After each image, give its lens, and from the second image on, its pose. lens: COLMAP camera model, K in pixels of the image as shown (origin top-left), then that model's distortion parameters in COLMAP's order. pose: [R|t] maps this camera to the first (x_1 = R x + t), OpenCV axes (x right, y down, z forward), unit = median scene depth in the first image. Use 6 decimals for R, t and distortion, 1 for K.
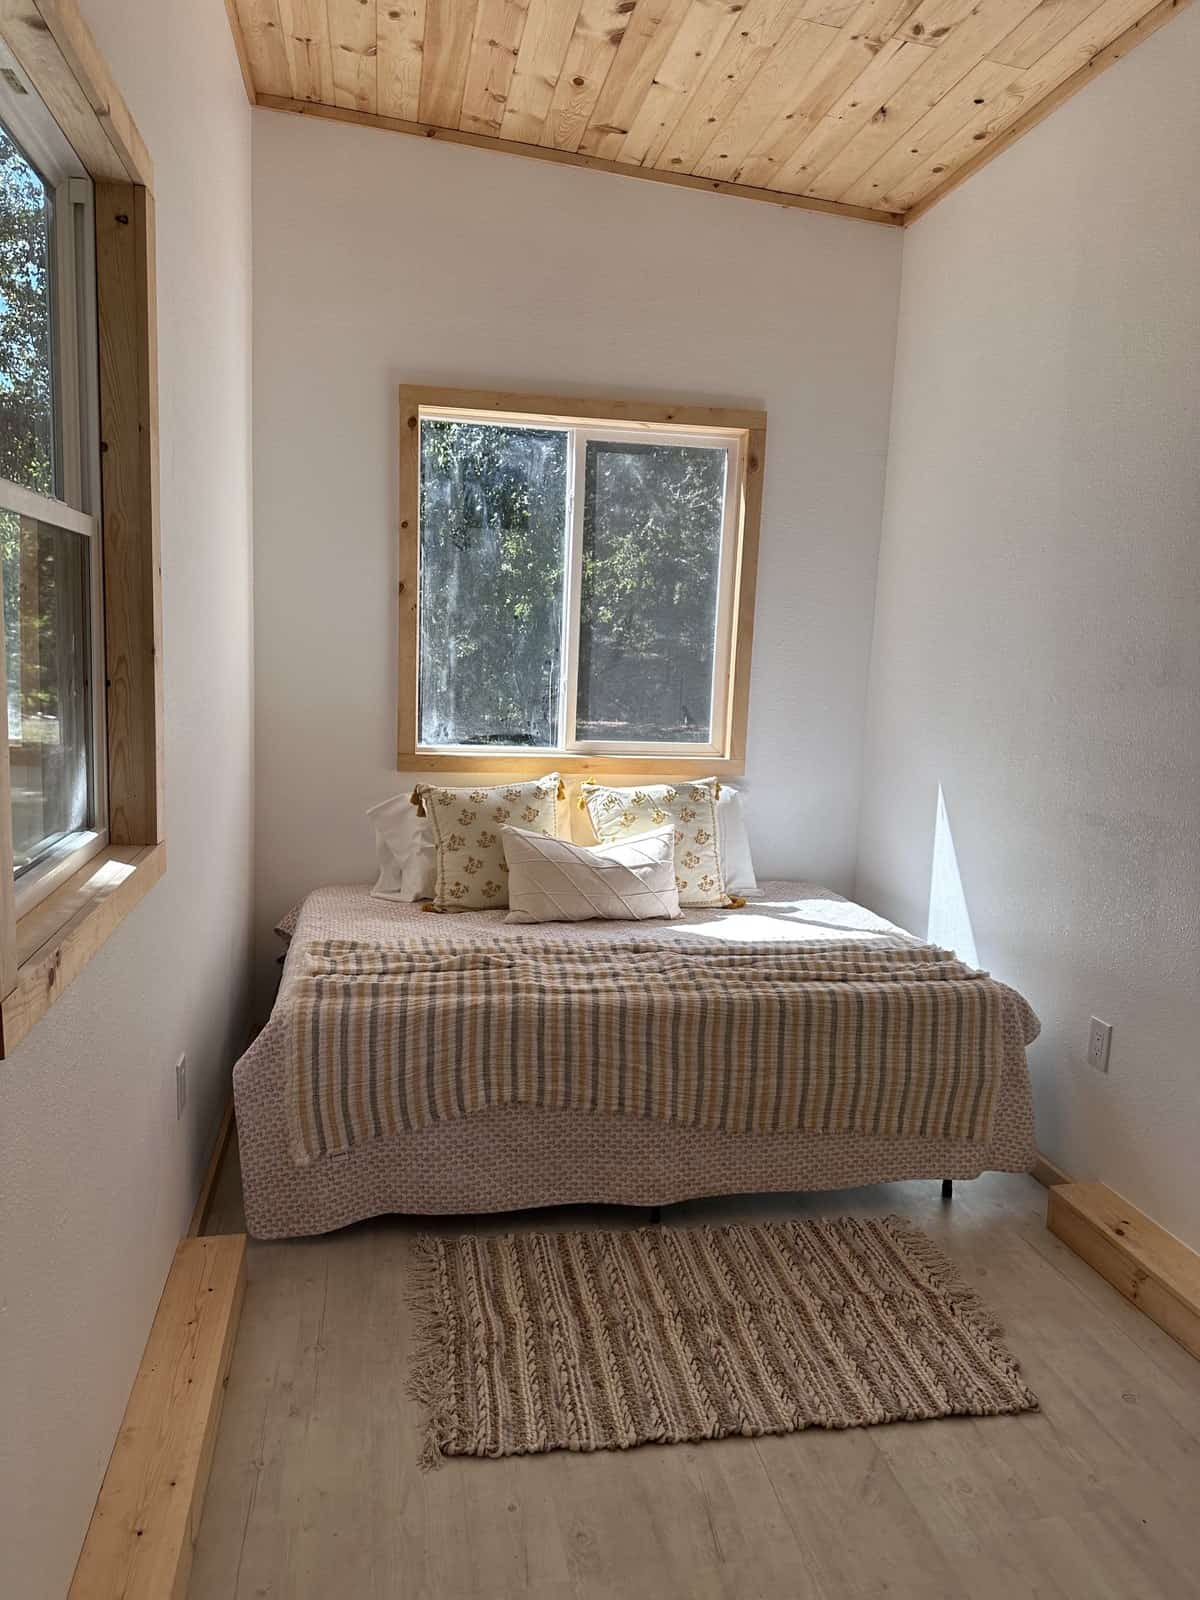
lens RADIAL K [[1134.1, 0, 591.5], [0, 1134.1, 794.8], [0, 0, 1]] dist [0.008932, -0.022237]
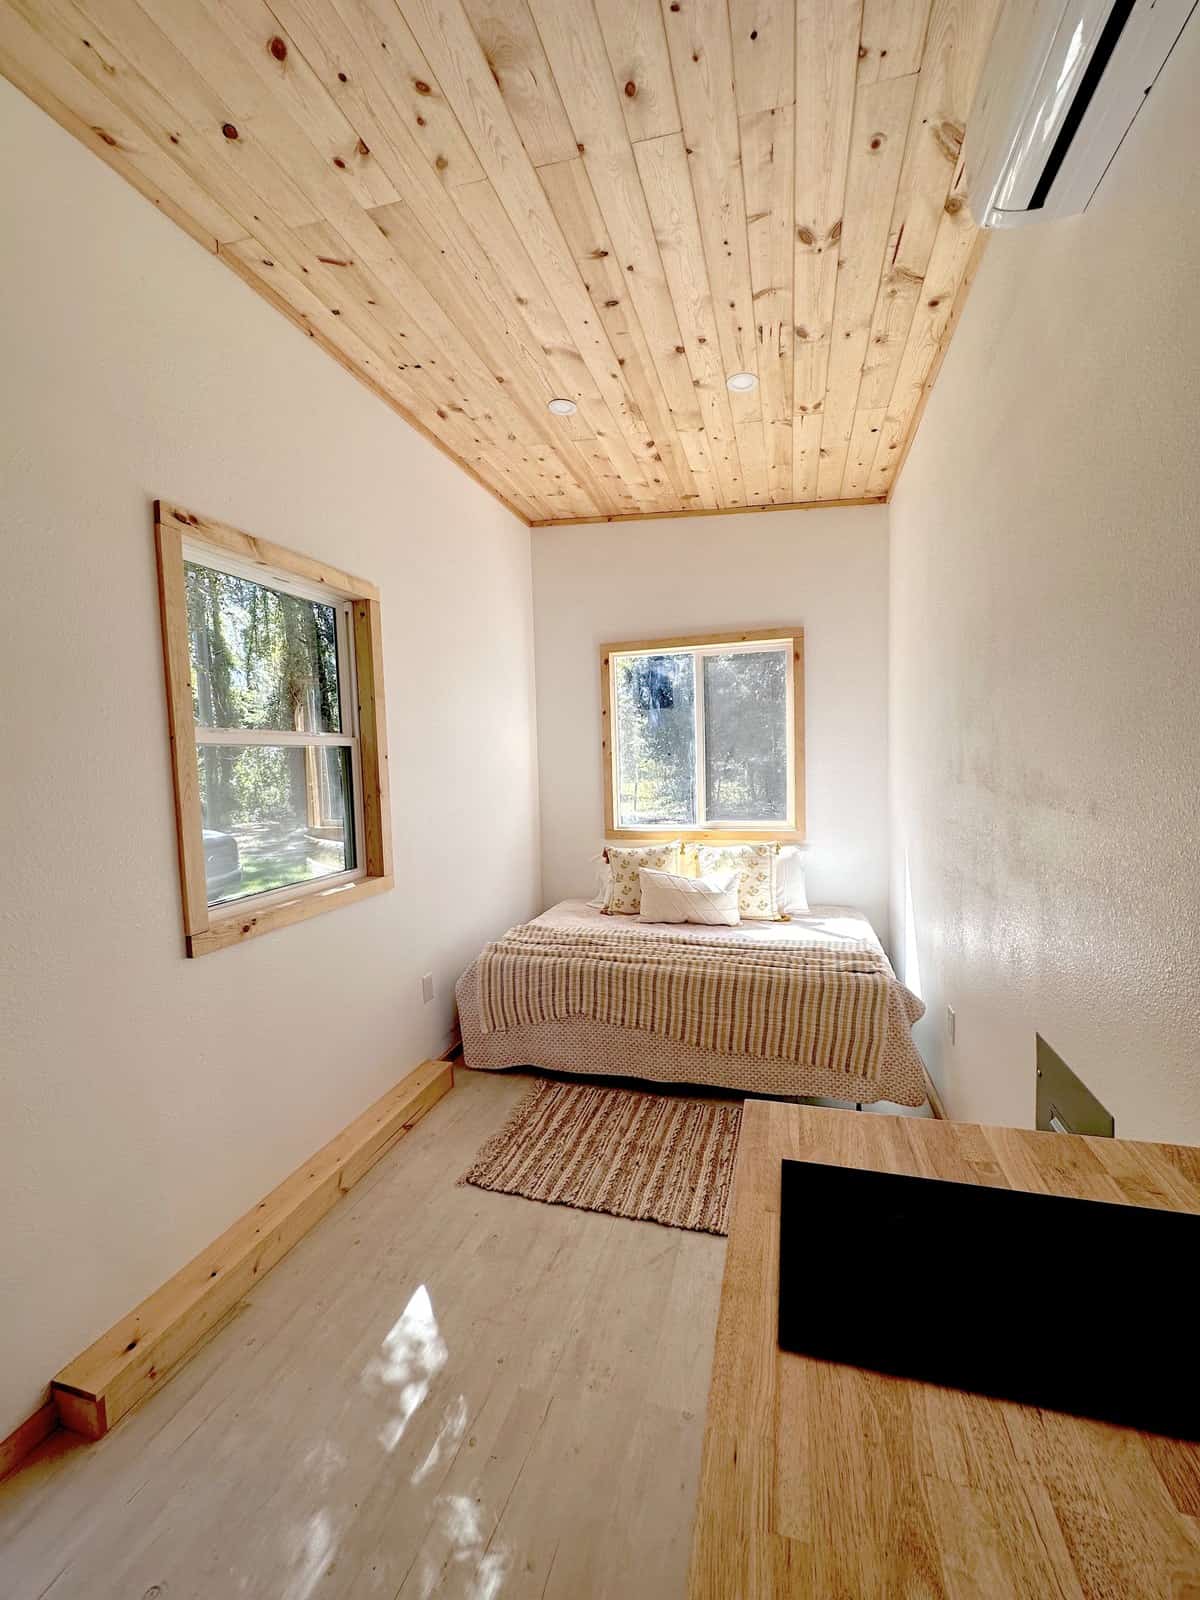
lens RADIAL K [[635.4, 0, 600.0], [0, 635.4, 800.0], [0, 0, 1]] dist [-0.004826, 0.000430]
pose [[0.889789, -0.034695, -0.455050, 0.433032], [0.001011, 0.997254, -0.074057, -0.010393], [0.456370, 0.065435, 0.887381, 0.041530]]
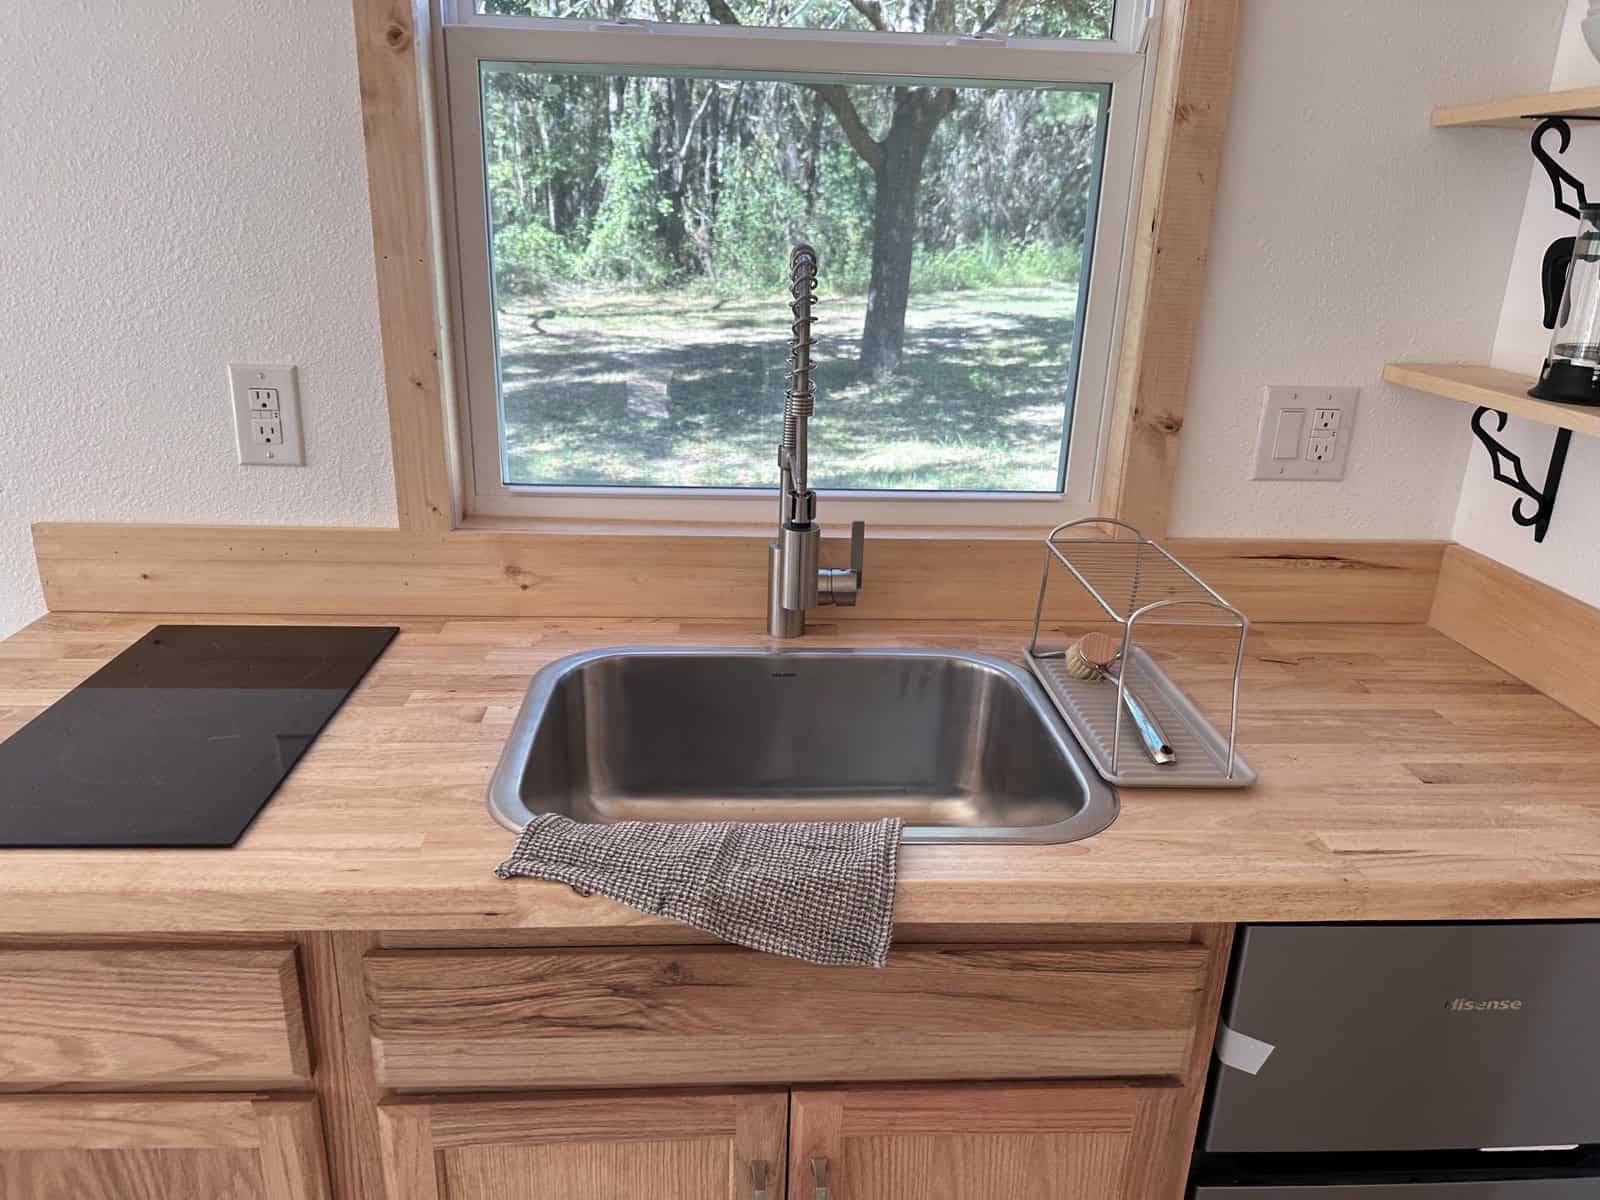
lens RADIAL K [[1134.1, 0, 796.1], [0, 1134.1, 609.5], [0, 0, 1]] dist [0.008932, -0.022237]
pose [[0.125041, -0.352840, 0.927291, 0.127241], [0.110602, 0.933758, 0.340387, -0.001505], [-0.985968, 0.059998, 0.155783, 0.051121]]
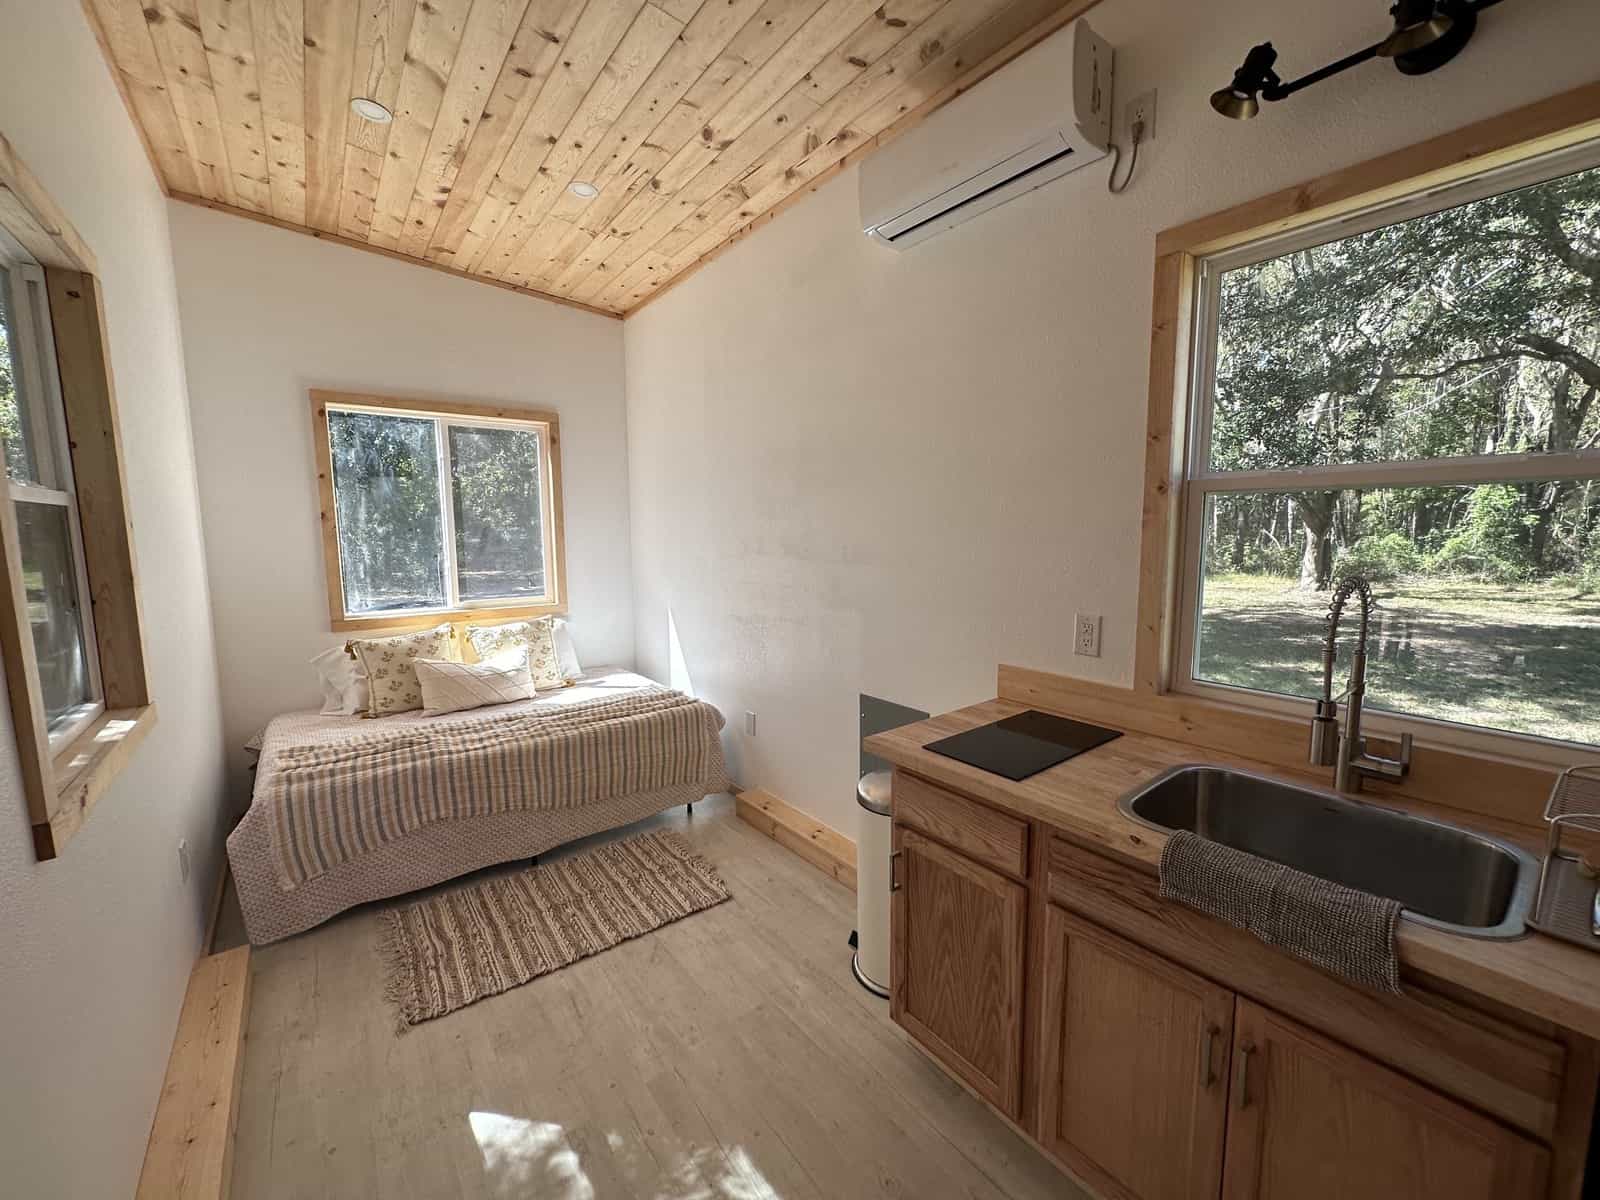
lens RADIAL K [[635.4, 0, 802.3], [0, 635.4, 602.3], [0, 0, 1]] dist [-0.004826, 0.000430]
pose [[0.886690, -0.095048, 0.452490, 0.016685], [0.100692, 0.994849, 0.011659, -0.010488], [-0.451267, 0.035224, 0.891693, -0.113333]]
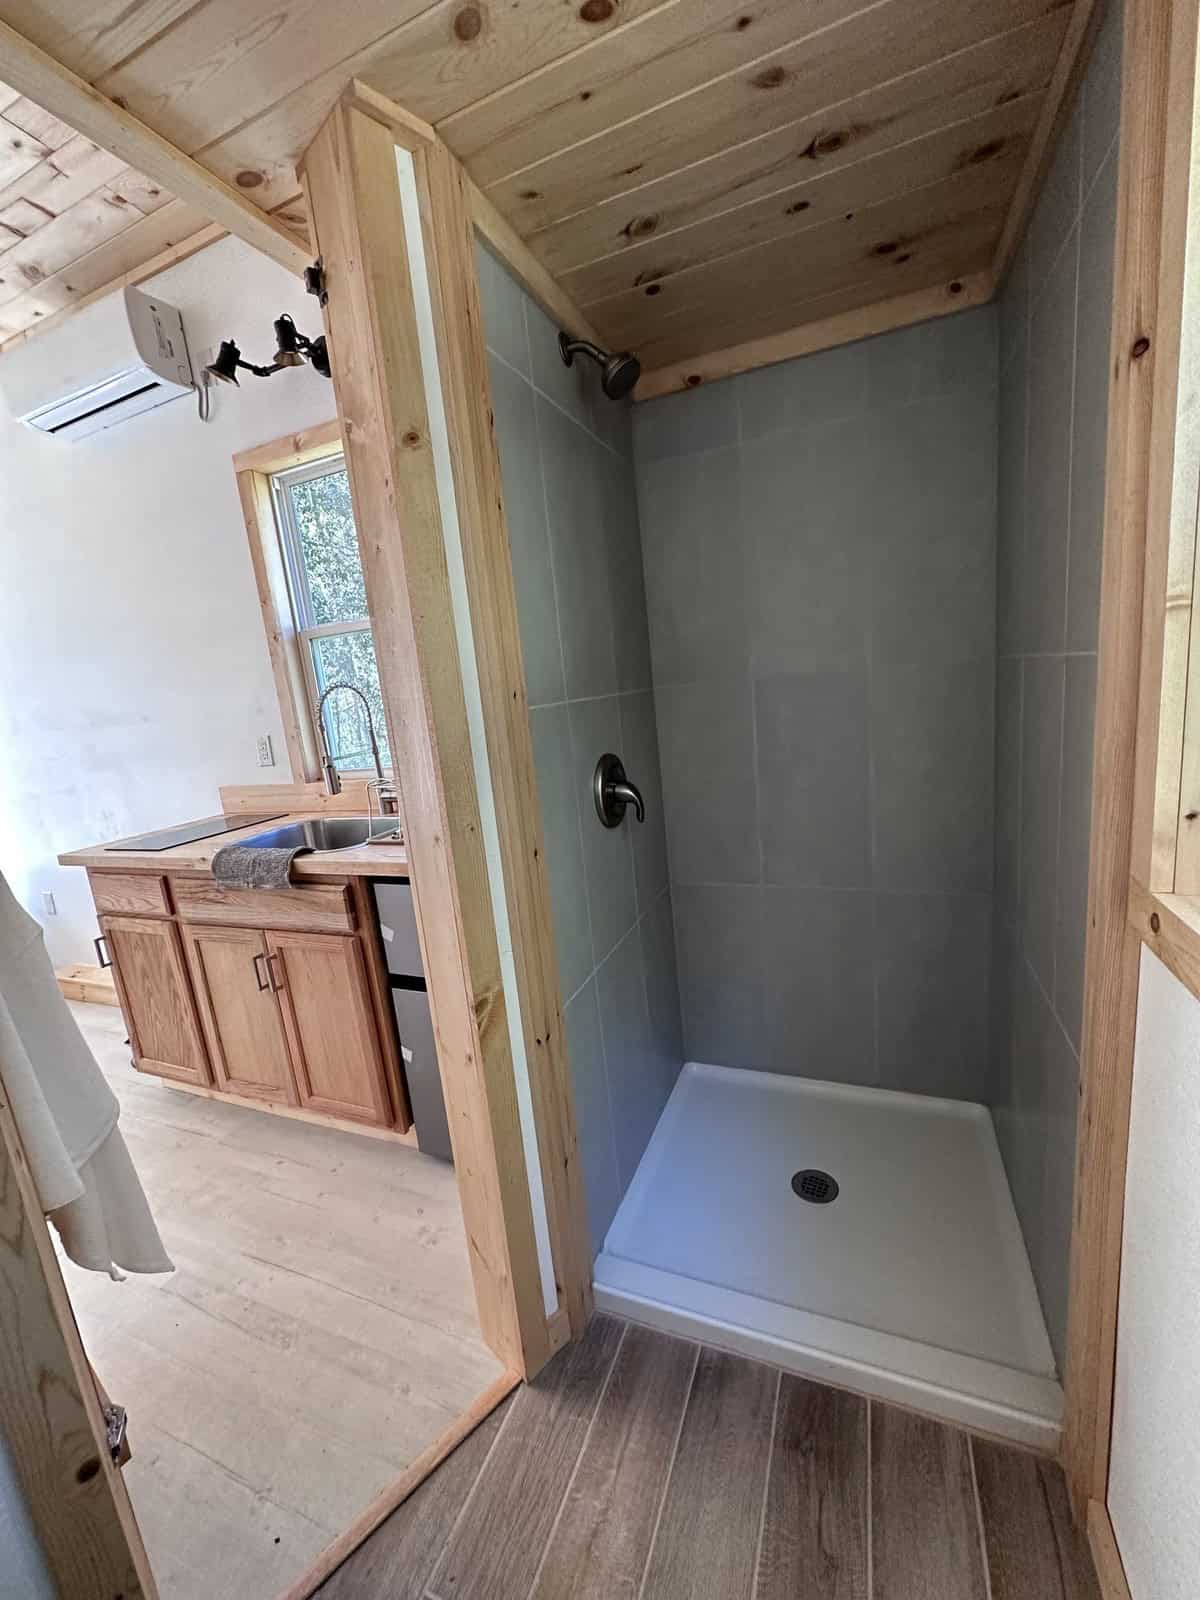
lens RADIAL K [[635.4, 0, 600.0], [0, 635.4, 800.0], [0, 0, 1]] dist [-0.004826, 0.000430]
pose [[0.535905, -0.234803, 0.810970, 0.087597], [0.228892, 0.964981, 0.128138, 0.121458], [-0.812658, 0.116955, 0.570883, -0.543881]]
